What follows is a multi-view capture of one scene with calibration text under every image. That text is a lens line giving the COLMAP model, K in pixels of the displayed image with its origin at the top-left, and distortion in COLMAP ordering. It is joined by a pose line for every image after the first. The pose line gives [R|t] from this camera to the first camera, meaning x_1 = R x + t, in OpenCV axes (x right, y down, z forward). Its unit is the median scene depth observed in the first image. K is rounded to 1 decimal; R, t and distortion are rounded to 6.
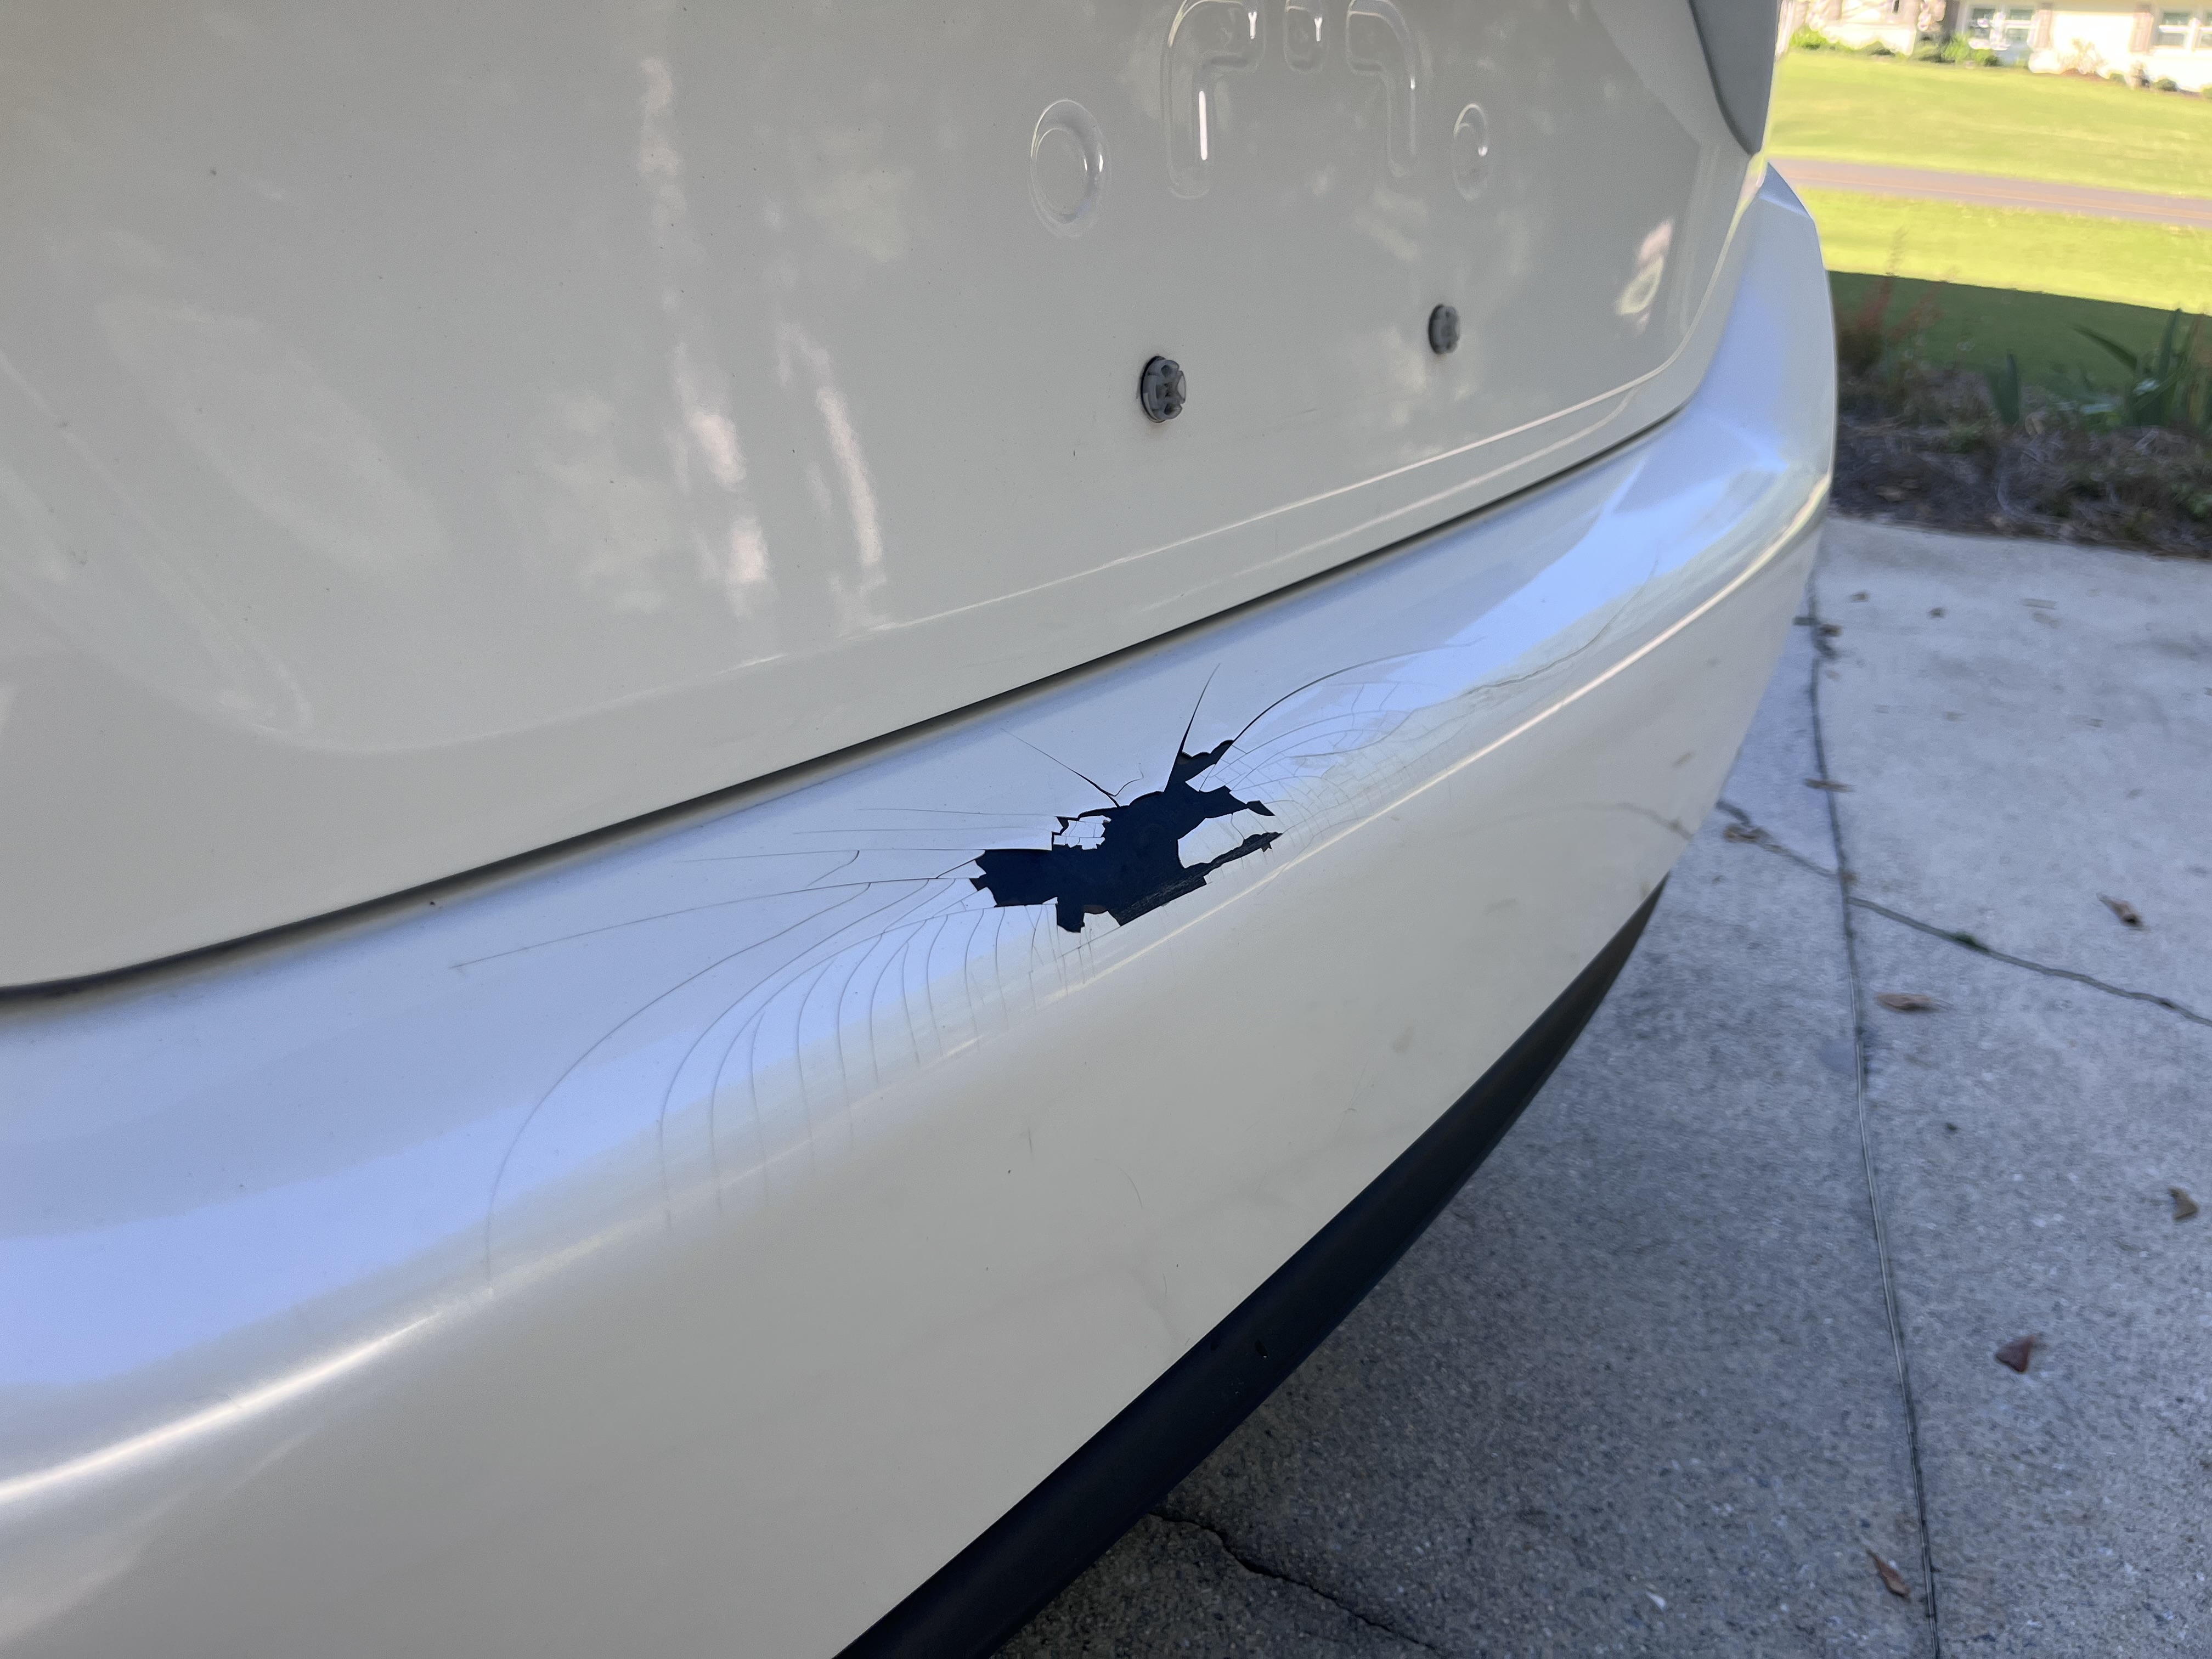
lens RADIAL K [[1835.7, 0, 1090.6], [0, 1835.7, 830.0], [0, 0, 1]] dist [0.048395, -0.027158]
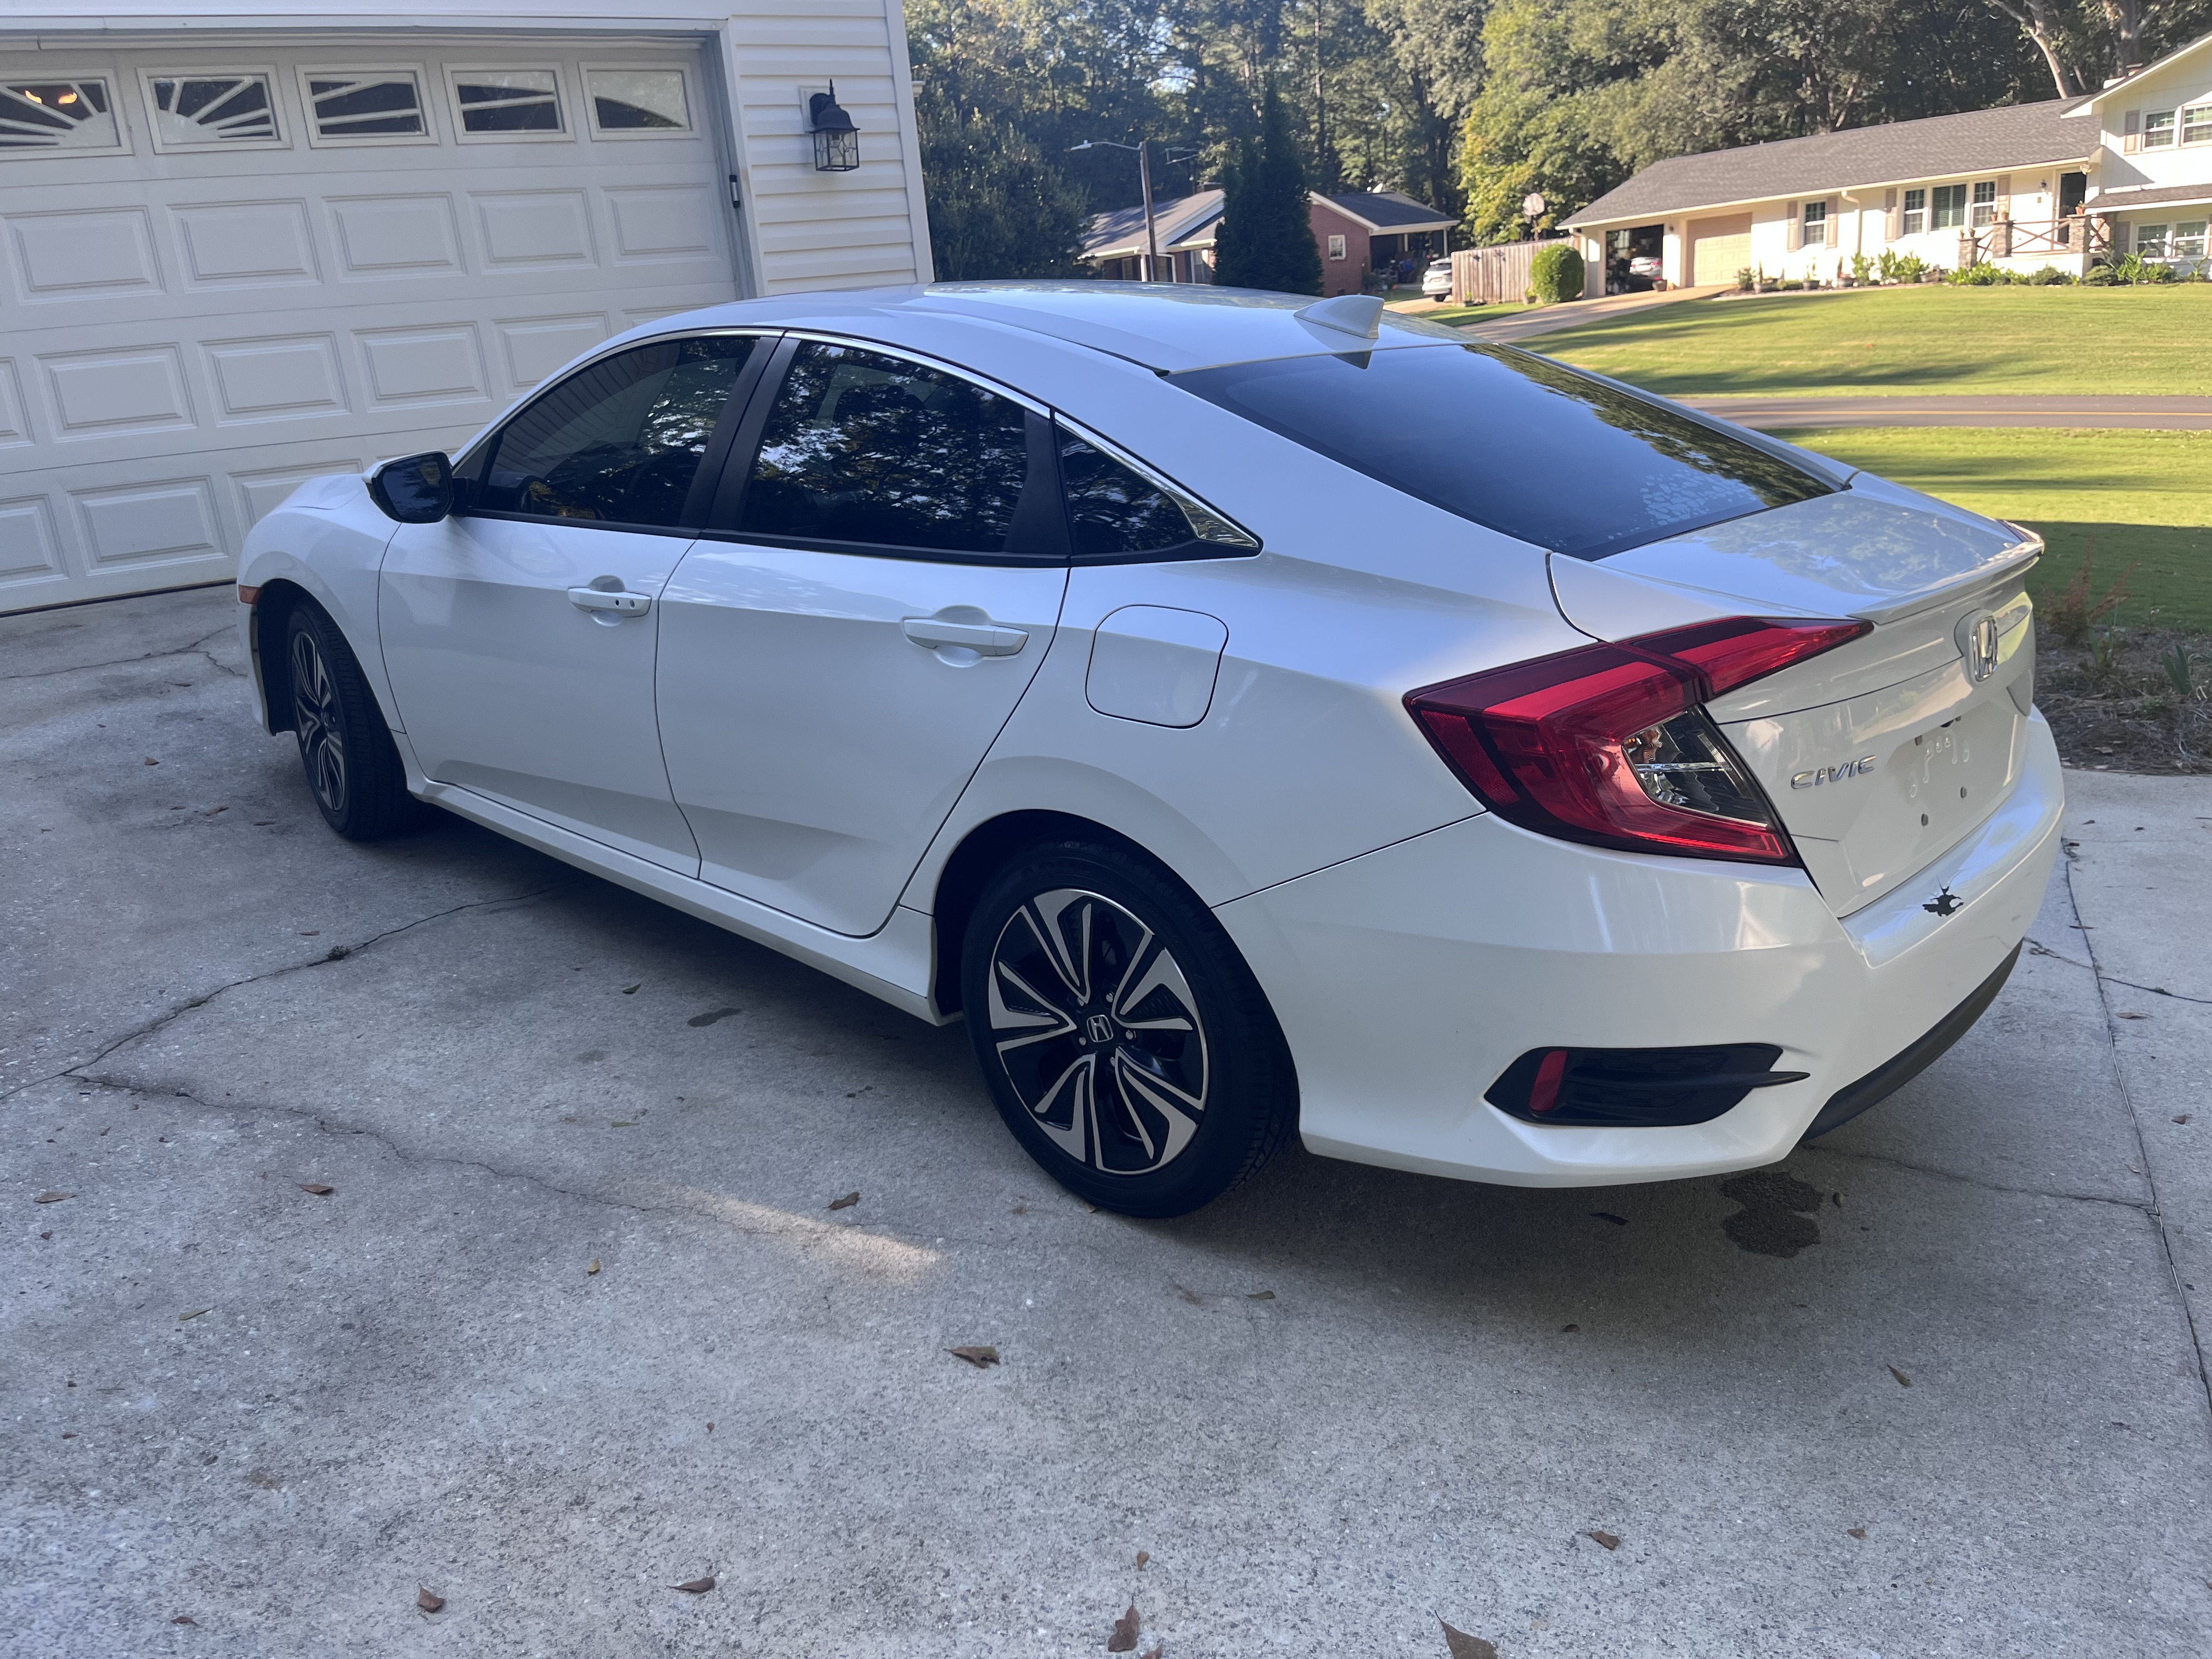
lens RADIAL K [[1835.7, 0, 1115.7], [0, 1835.7, 816.1], [0, 0, 1]] dist [0.048395, -0.027158]
pose [[0.992549, -0.071291, -0.098813, -0.355807], [0.056186, 0.987390, -0.147998, 0.081836], [0.108118, 0.141344, 0.984039, -0.912949]]
